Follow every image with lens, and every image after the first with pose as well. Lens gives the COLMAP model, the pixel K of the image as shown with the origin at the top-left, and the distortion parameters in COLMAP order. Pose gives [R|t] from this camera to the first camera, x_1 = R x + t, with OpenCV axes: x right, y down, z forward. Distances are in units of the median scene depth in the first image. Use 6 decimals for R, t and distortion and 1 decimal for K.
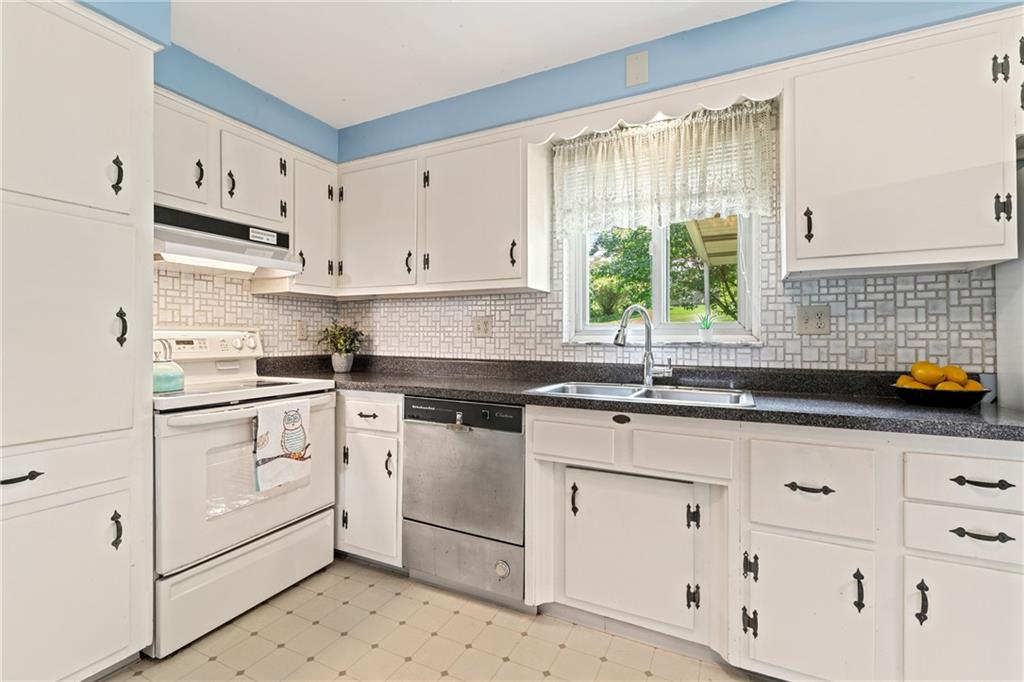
lens RADIAL K [[457.9, 0, 509.2], [0, 457.9, 334.9], [0, 0, 1]] dist [-0.000679, -0.000076]
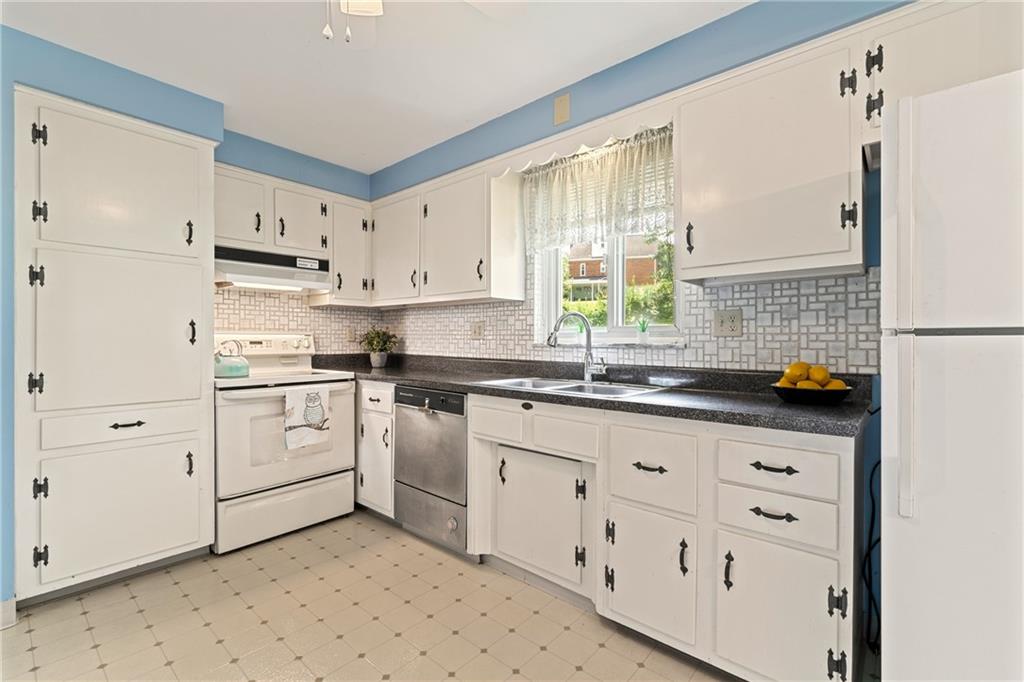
lens RADIAL K [[450.7, 0, 512.0], [0, 450.7, 341.0], [0, 0, 1]] dist [0.000685, 0.000103]
pose [[0.967888, 0.001379, -0.251377, 0.425484], [0.000425, 0.999975, 0.007124, 0.001502], [0.251380, -0.007002, 0.967863, -0.143673]]
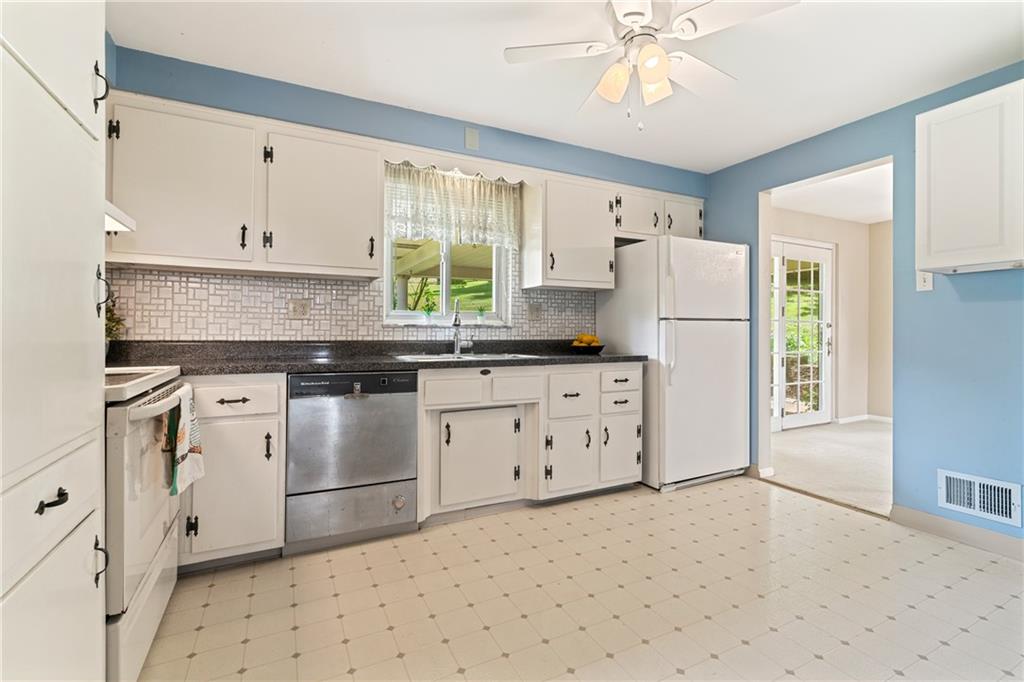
lens RADIAL K [[455.5, 0, 512.6], [0, 455.5, 329.4], [0, 0, 1]] dist [0.001097, 0.000165]
pose [[0.598555, 0.002320, 0.801078, -0.781445], [-0.006787, 0.999975, 0.002175, 0.029645], [-0.801053, -0.006739, 0.598555, 0.005881]]
